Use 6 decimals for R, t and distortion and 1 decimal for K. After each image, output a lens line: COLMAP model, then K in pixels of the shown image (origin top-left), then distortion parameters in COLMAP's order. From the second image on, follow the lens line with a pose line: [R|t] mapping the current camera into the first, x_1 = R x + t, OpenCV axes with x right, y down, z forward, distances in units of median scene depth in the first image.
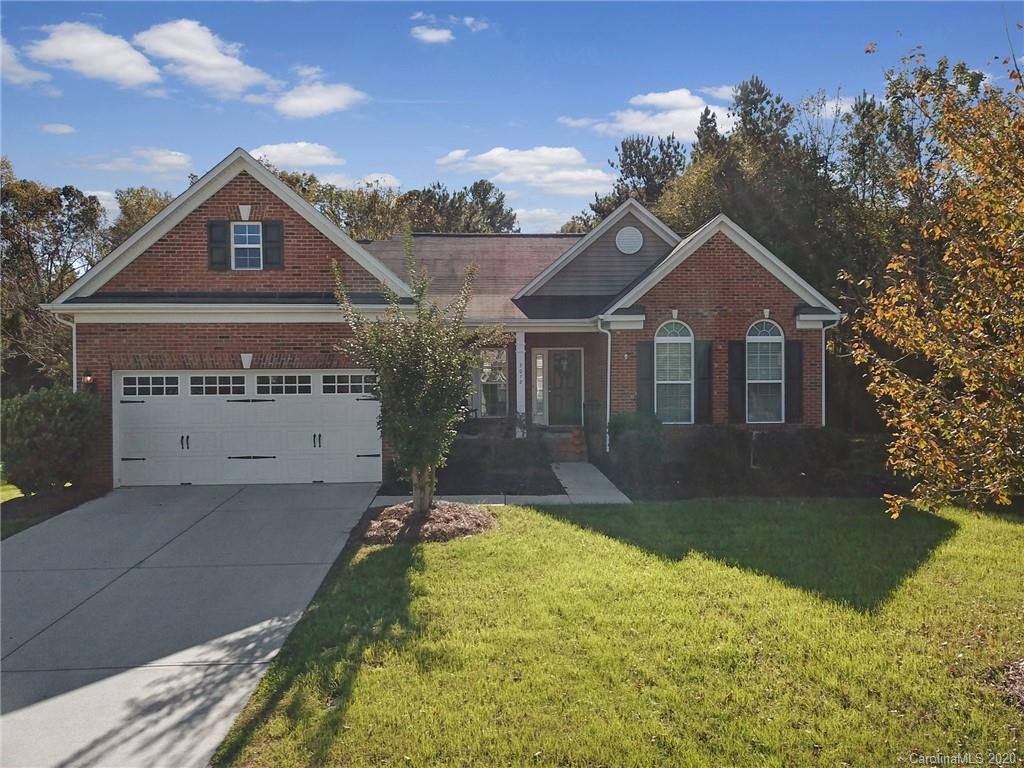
lens RADIAL K [[789.1, 0, 514.8], [0, 789.1, 404.0], [0, 0, 1]] dist [-0.003665, 0.009743]
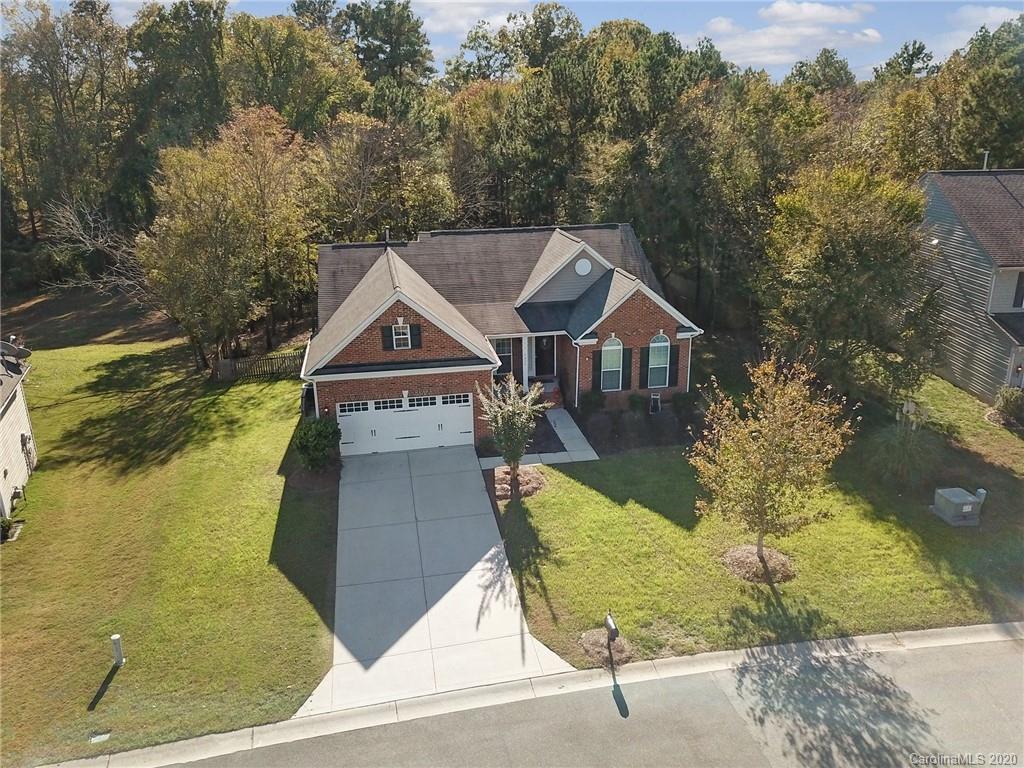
lens RADIAL K [[780.7, 0, 512.0], [0, 780.7, 384.0], [0, 0, 1]] dist [0.007958, -0.000433]
pose [[0.990710, -0.055905, 0.123969, -0.344411], [0.019190, 0.959942, 0.279540, -0.674587], [-0.134631, -0.274565, 0.952097, -0.964845]]
